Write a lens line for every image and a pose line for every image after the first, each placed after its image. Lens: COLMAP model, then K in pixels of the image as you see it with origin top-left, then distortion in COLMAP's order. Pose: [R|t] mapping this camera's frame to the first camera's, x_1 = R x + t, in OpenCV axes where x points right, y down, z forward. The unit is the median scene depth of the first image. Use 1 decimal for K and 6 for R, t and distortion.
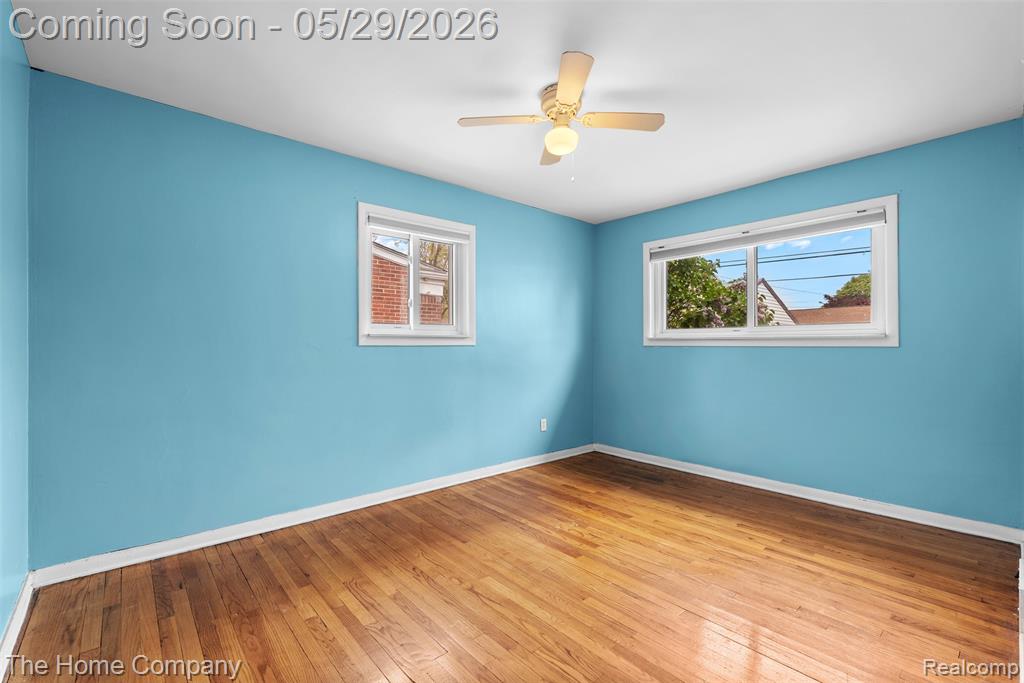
lens RADIAL K [[458.4, 0, 507.8], [0, 458.4, 337.1], [0, 0, 1]] dist [-0.000398, -0.000091]
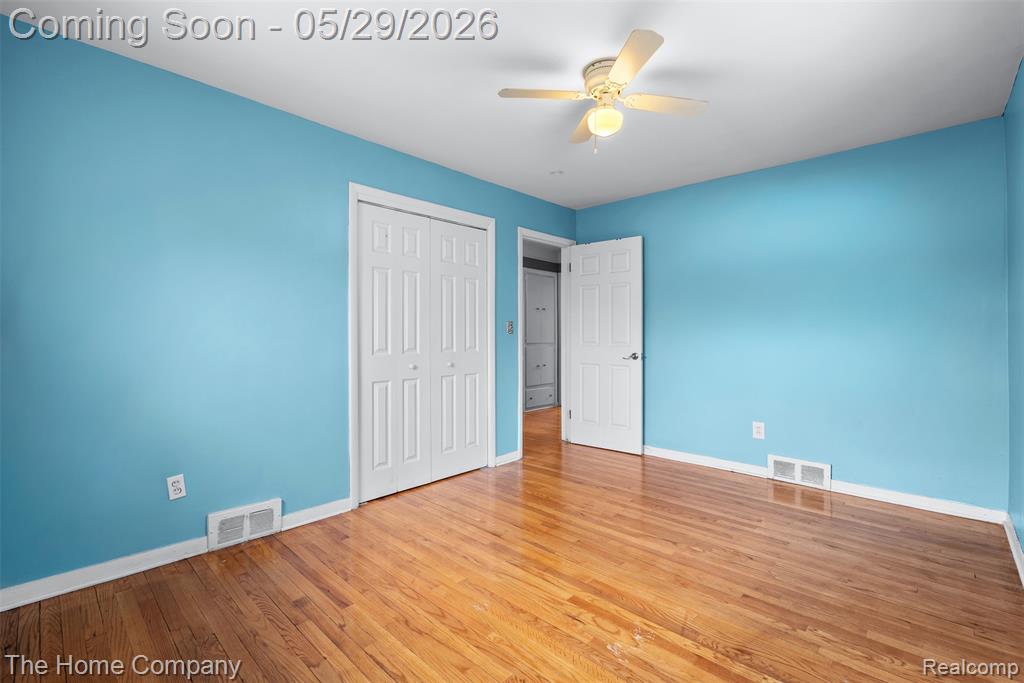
lens RADIAL K [[458.4, 0, 507.8], [0, 458.4, 337.1], [0, 0, 1]] dist [-0.000398, -0.000091]
pose [[-0.995695, 0.001456, -0.092681, 0.404703], [0.002219, 0.999965, -0.008128, 0.035220], [0.092666, -0.008299, -0.995663, 1.921401]]
